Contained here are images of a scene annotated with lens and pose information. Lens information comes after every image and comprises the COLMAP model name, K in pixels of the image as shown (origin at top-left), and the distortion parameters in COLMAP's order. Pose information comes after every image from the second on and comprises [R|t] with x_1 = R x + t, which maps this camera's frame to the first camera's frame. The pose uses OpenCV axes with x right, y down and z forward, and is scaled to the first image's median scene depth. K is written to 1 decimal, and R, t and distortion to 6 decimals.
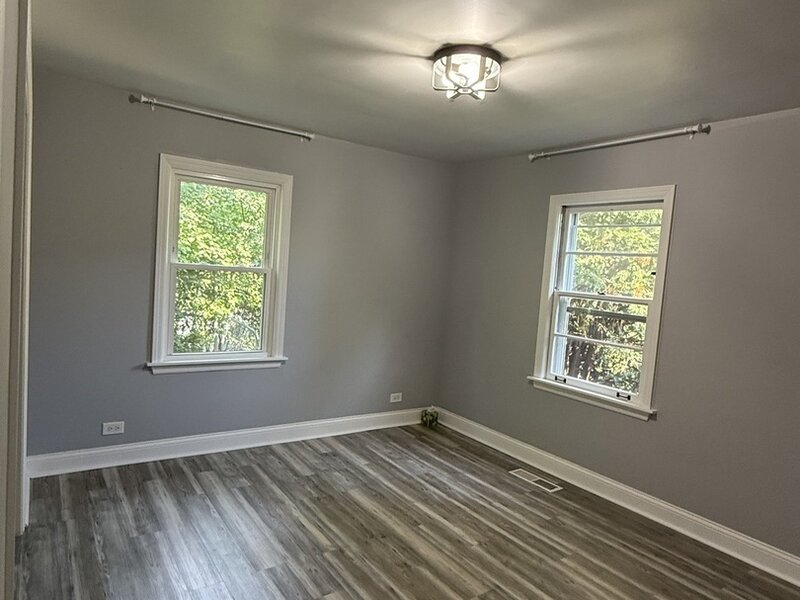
lens RADIAL K [[514.5, 0, 400.0], [0, 514.5, 300.0], [0, 0, 1]] dist [-0.000558, -0.001232]
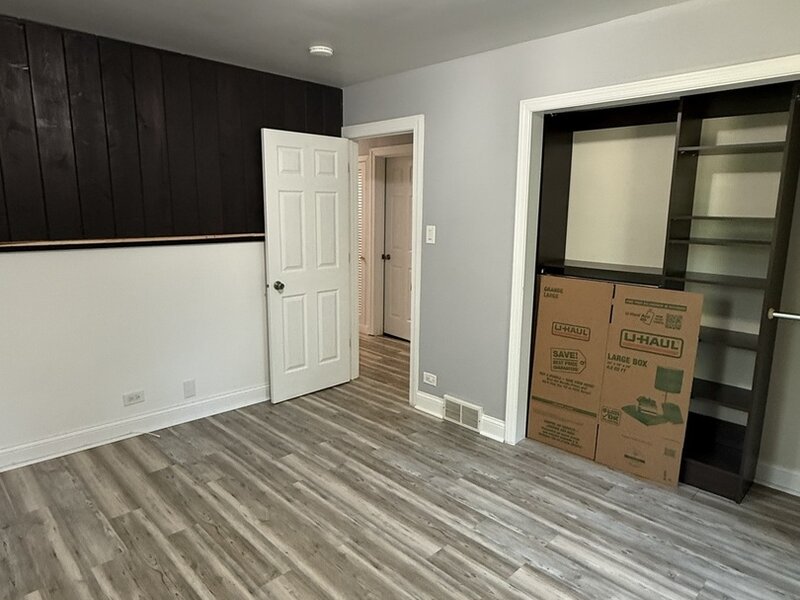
lens RADIAL K [[514.5, 0, 400.0], [0, 514.5, 300.0], [0, 0, 1]] dist [-0.000558, -0.001232]
pose [[-0.982503, -0.053941, -0.178264, 0.108244], [-0.094925, 0.968523, 0.230115, -0.095567], [0.160240, 0.243011, -0.956697, 1.450097]]
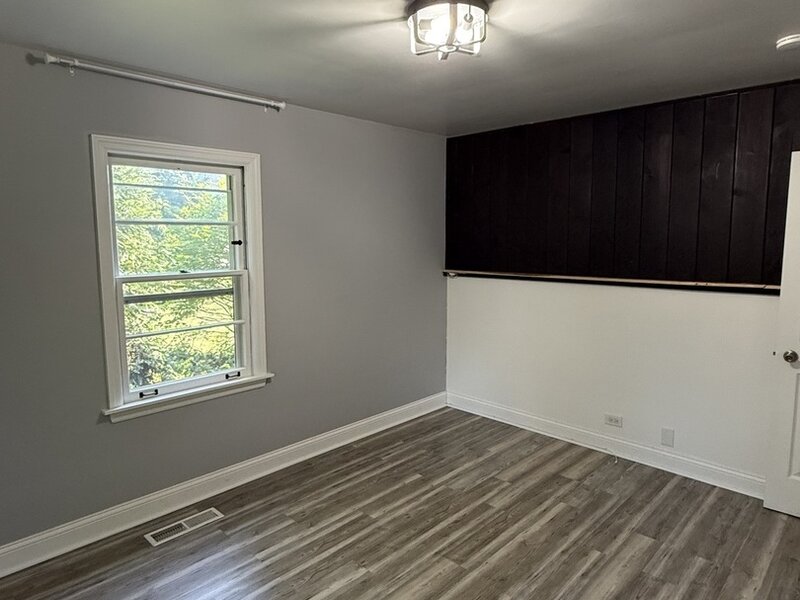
lens RADIAL K [[514.5, 0, 400.0], [0, 514.5, 300.0], [0, 0, 1]] dist [-0.000558, -0.001232]
pose [[-0.194151, -0.190379, 0.962321, -0.605986], [0.055656, 0.977269, 0.204565, -0.148325], [-0.979391, 0.093276, -0.179143, 1.025726]]
